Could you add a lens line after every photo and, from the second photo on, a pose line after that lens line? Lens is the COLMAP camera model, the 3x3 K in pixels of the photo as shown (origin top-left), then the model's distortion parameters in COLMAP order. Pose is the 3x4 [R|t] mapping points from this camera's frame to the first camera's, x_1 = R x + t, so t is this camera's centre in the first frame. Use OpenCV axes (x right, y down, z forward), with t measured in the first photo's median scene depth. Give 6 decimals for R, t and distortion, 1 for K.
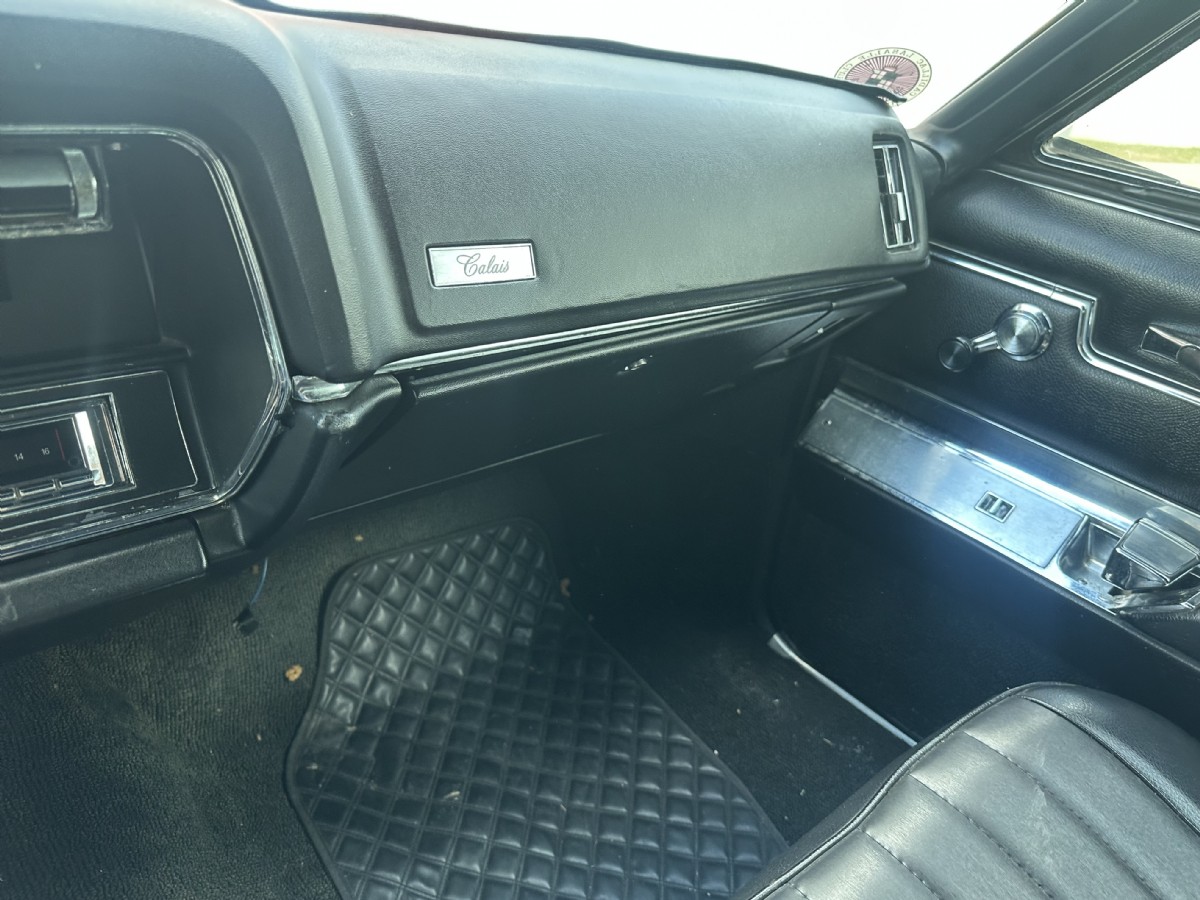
lens RADIAL K [[852.3, 0, 600.0], [0, 852.3, 450.0], [0, 0, 1]] dist [0.059967, -0.106574]
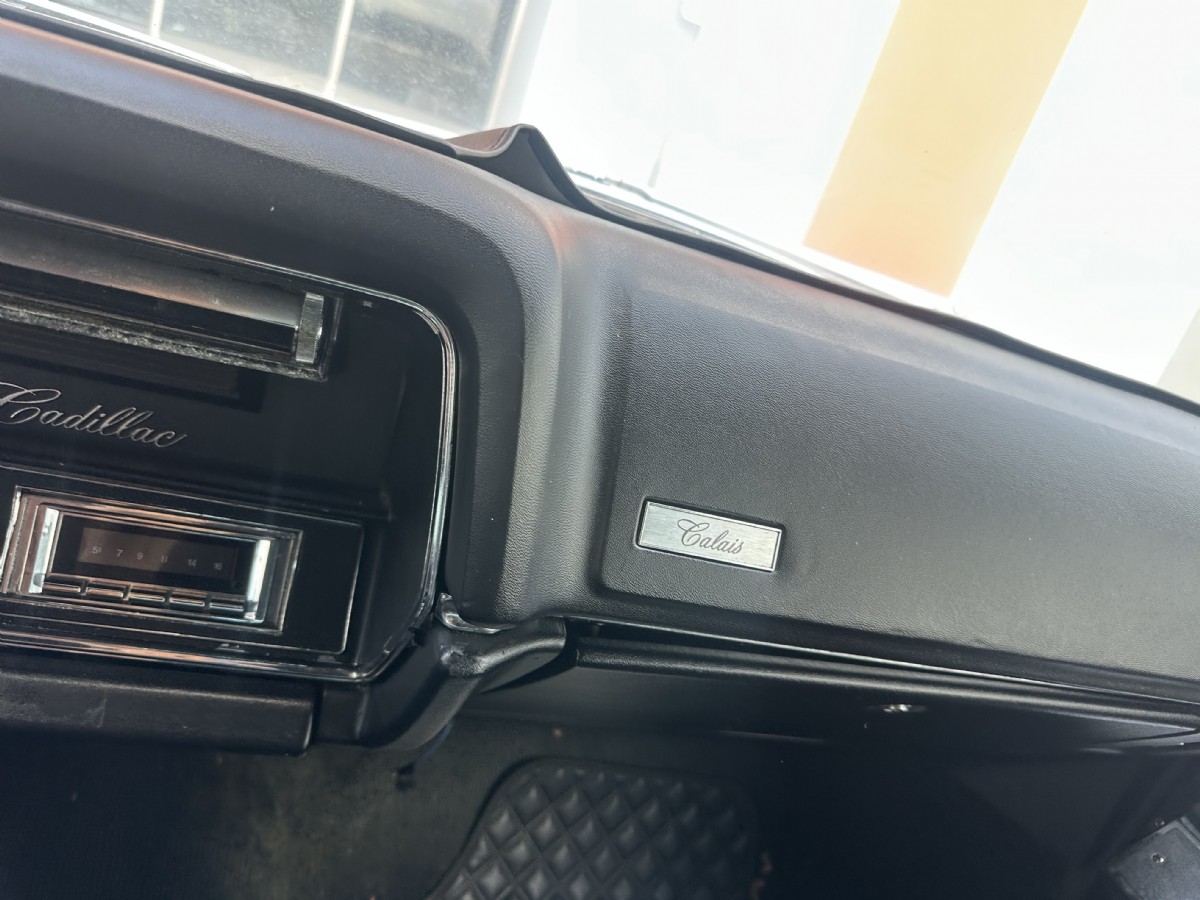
lens RADIAL K [[852.5, 0, 600.0], [0, 852.5, 450.0], [0, 0, 1]] dist [0.042354, -0.069976]
pose [[0.872961, 0.298750, -0.385600, 0.024865], [-0.379357, 0.912735, -0.151671, -0.057122], [0.306638, 0.278683, 0.910115, 0.094281]]
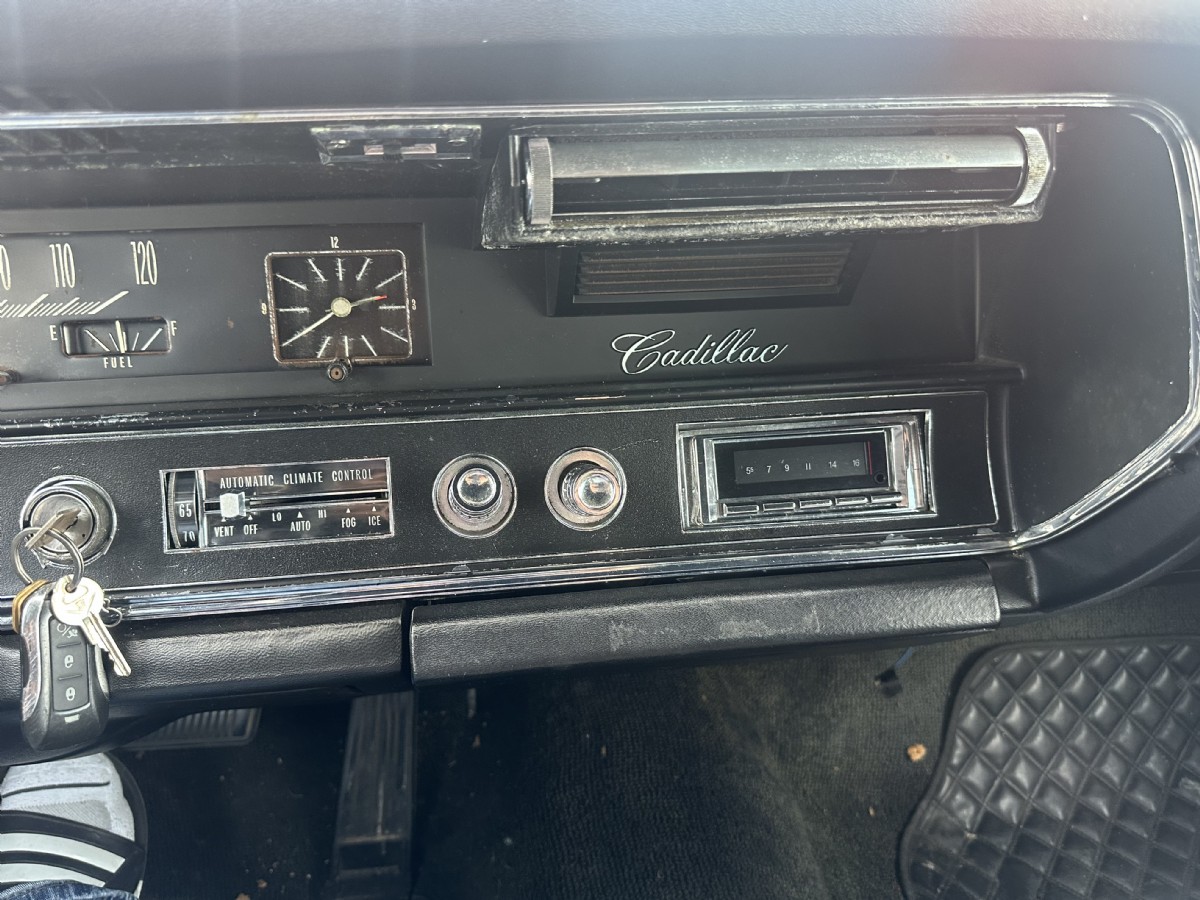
lens RADIAL K [[896.8, 0, 627.9], [0, 896.8, 455.4], [0, 0, 1]] dist [0.044888, -0.064667]
pose [[0.836433, 0.121789, -0.534367, -0.140327], [-0.160735, 0.986636, -0.026729, 0.026291], [0.523970, 0.108248, 0.844830, 0.007666]]
